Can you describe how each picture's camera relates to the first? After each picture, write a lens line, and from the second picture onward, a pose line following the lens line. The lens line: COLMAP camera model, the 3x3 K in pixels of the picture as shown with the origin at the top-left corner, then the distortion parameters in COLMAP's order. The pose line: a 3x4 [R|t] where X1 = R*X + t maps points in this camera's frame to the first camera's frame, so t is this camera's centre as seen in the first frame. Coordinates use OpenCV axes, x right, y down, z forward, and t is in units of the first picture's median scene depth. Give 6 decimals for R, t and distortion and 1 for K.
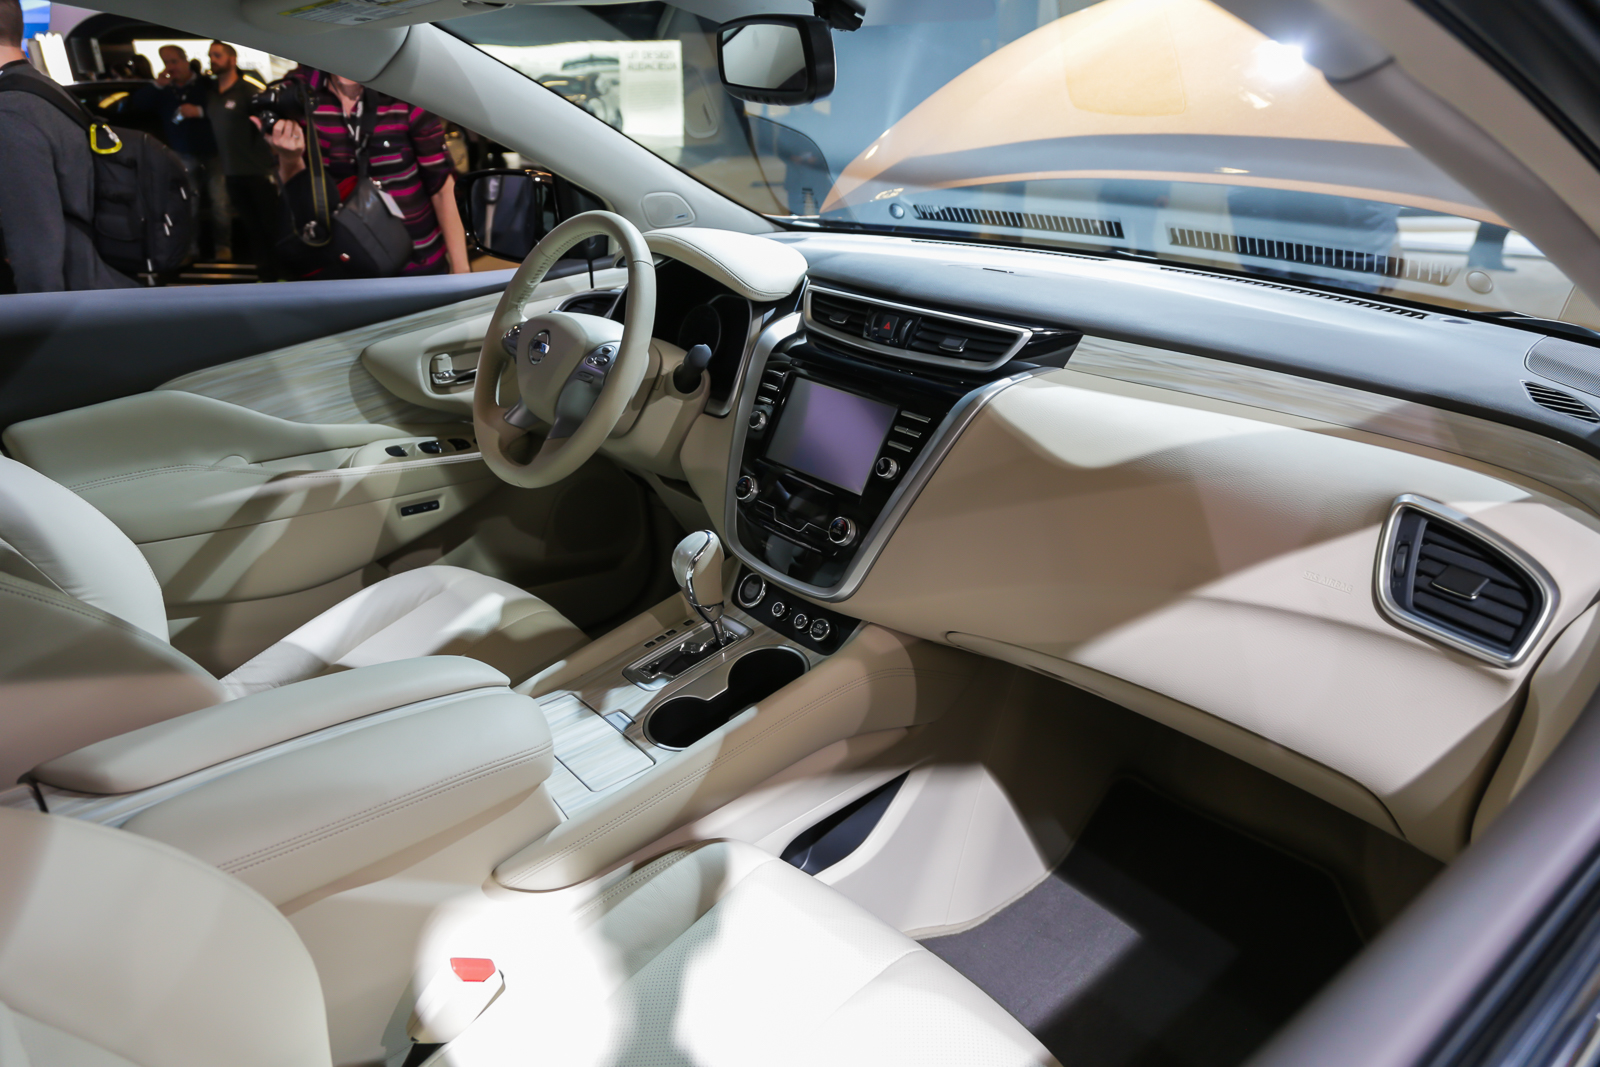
lens RADIAL K [[1038.9, 0, 805.8], [0, 1038.9, 526.6], [0, 0, 1]] dist [-0.010003, 0.004212]
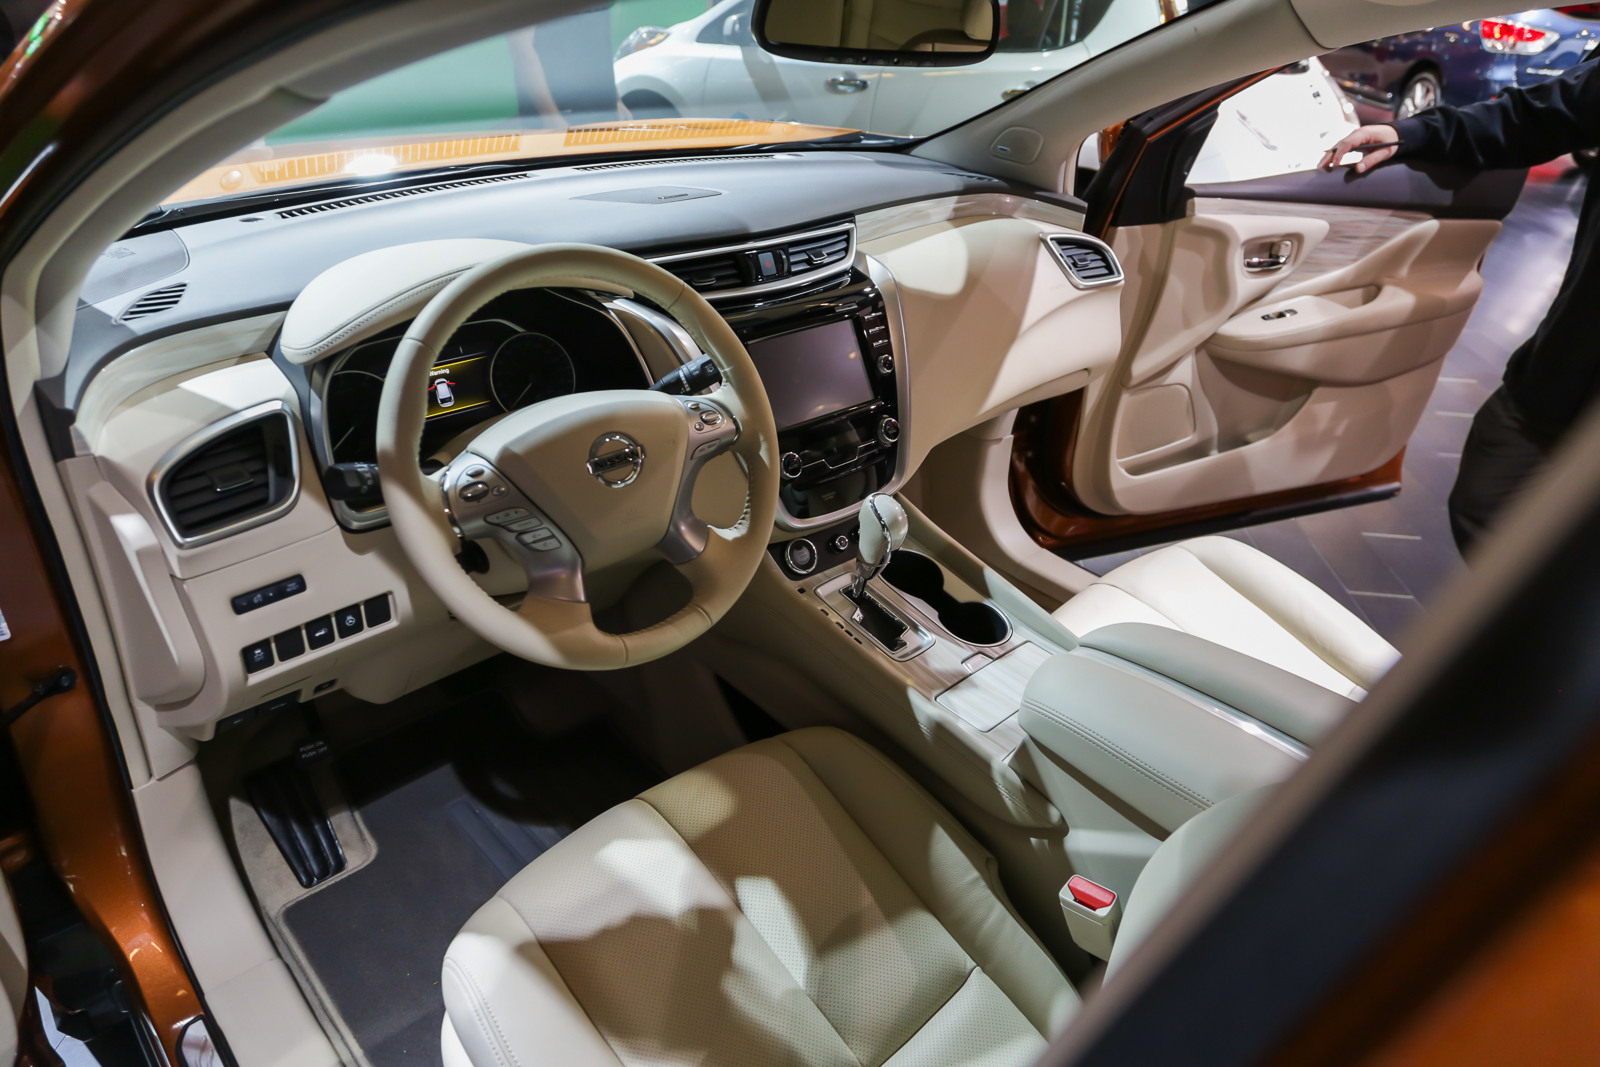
lens RADIAL K [[1038.9, 0, 803.4], [0, 1038.9, 520.1], [0, 0, 1]] dist [-0.010003, 0.004212]
pose [[-0.044472, -0.450417, 0.891710, -0.880519], [0.358953, 0.825781, 0.435017, -0.379914], [-0.932296, 0.339428, 0.124954, 0.831970]]
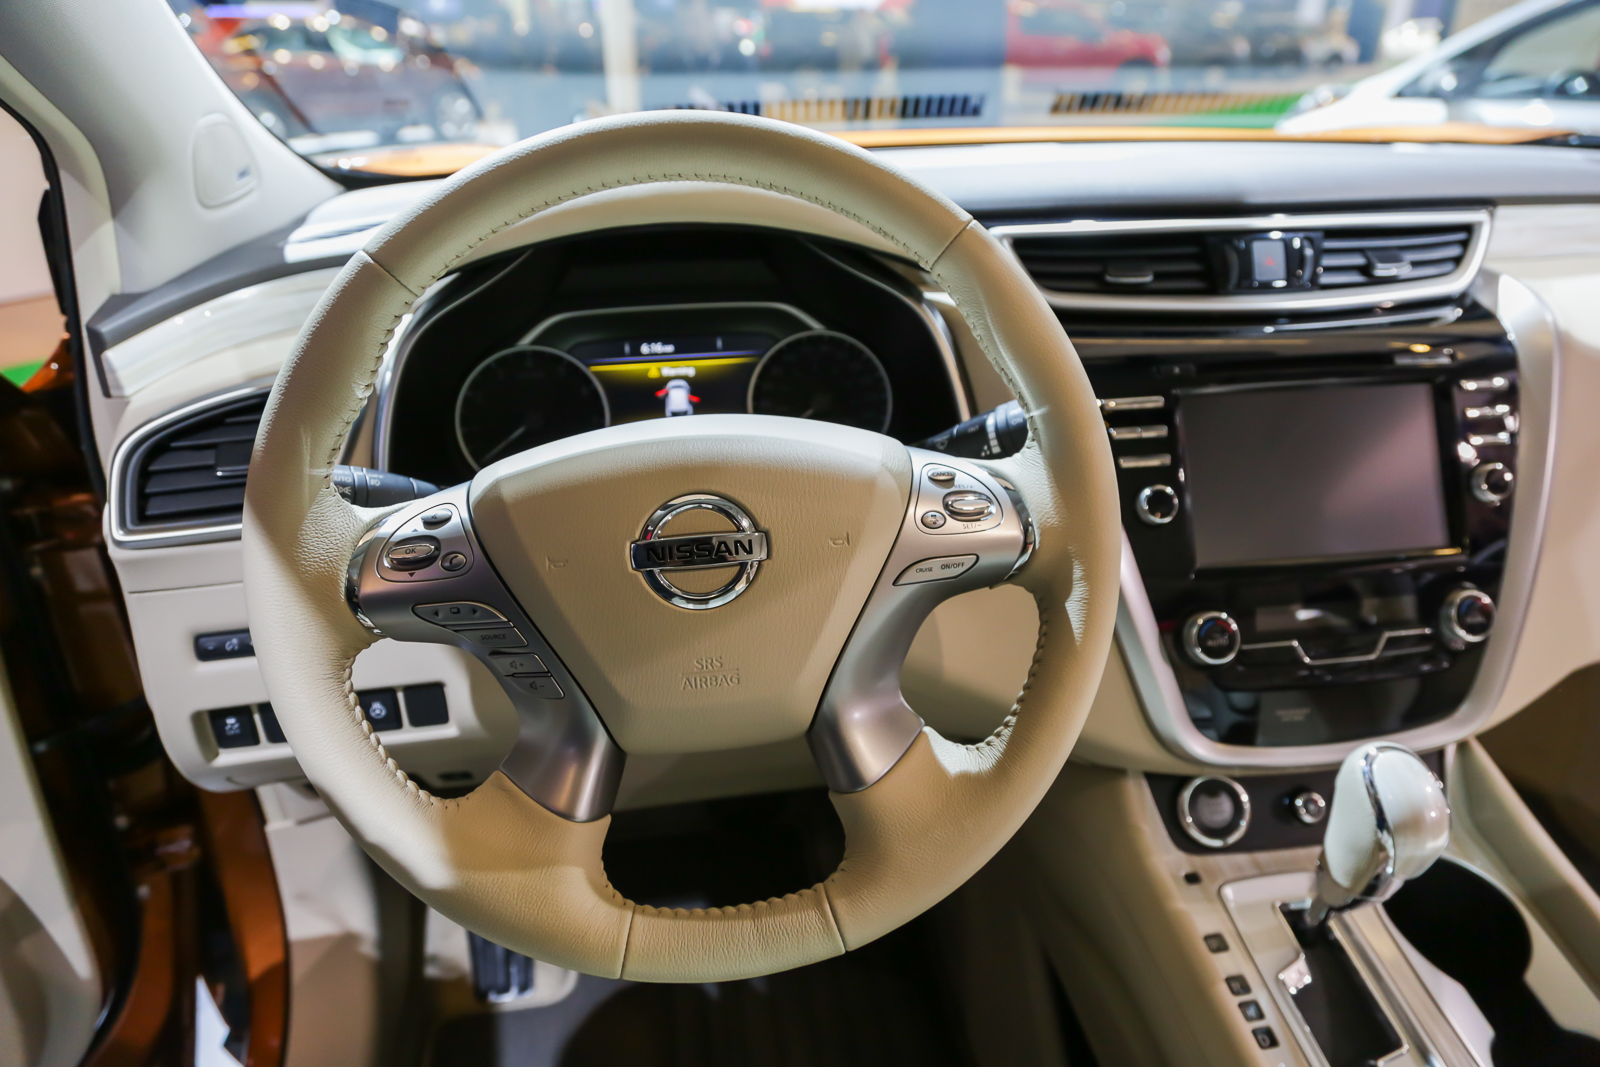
lens RADIAL K [[1038.9, 0, 804.6], [0, 1038.9, 526.7], [0, 0, 1]] dist [-0.010003, 0.004212]
pose [[0.523123, -0.334804, 0.783740, -0.494881], [0.329265, 0.927598, 0.176484, -0.218403], [-0.786083, 0.165735, 0.595487, 0.799755]]
